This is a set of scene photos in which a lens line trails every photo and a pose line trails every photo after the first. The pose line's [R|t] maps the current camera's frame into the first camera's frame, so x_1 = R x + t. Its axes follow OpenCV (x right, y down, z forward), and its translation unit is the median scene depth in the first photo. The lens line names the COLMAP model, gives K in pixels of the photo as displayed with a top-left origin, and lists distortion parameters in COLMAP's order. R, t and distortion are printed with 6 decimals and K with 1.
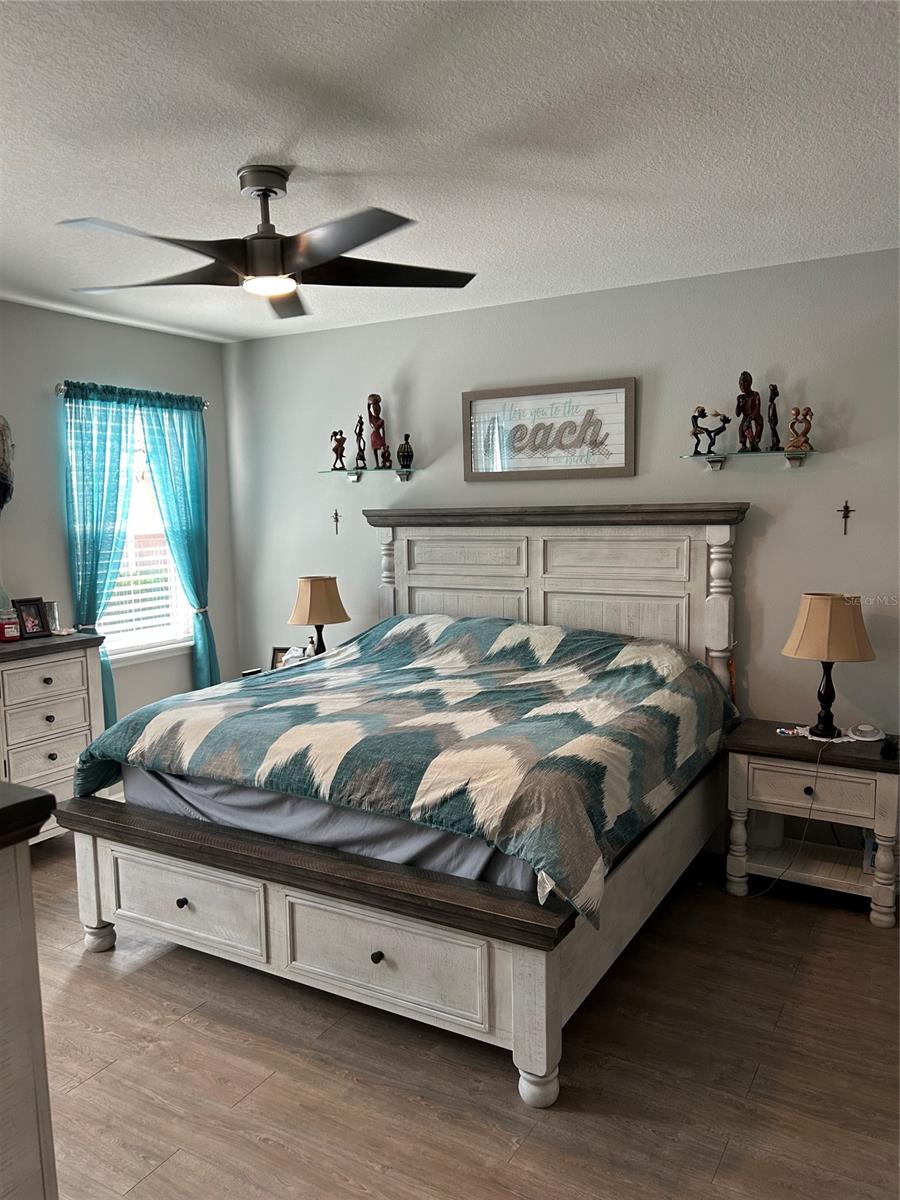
lens RADIAL K [[902.0, 0, 456.5], [0, 902.0, 605.4], [0, 0, 1]] dist [0.060179, -0.041099]
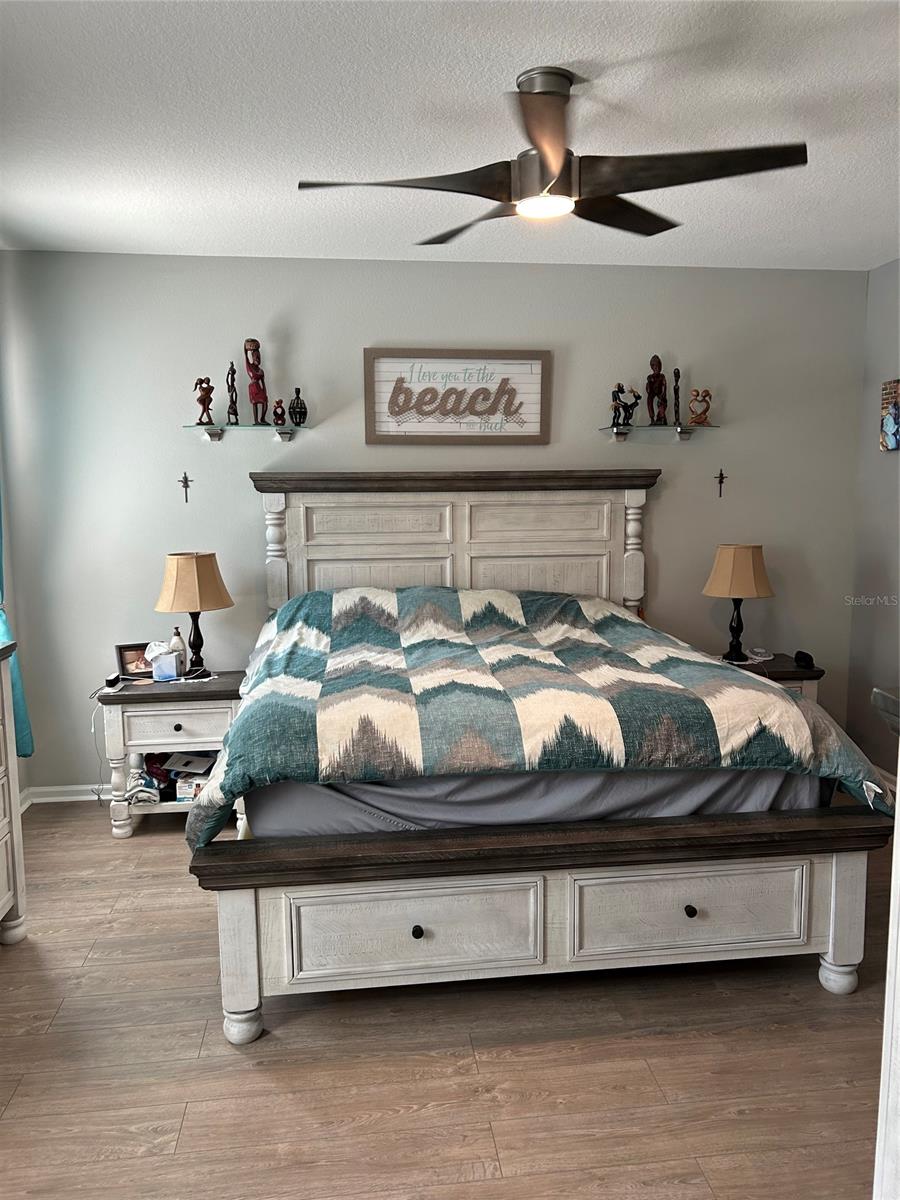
lens RADIAL K [[902.0, 0, 449.2], [0, 902.0, 596.7], [0, 0, 1]] dist [0.060179, -0.041099]
pose [[0.788576, -0.065665, 0.611422, -0.594432], [0.062291, 0.997698, 0.026810, 0.000536], [-0.611775, 0.016944, 0.790851, 0.249009]]
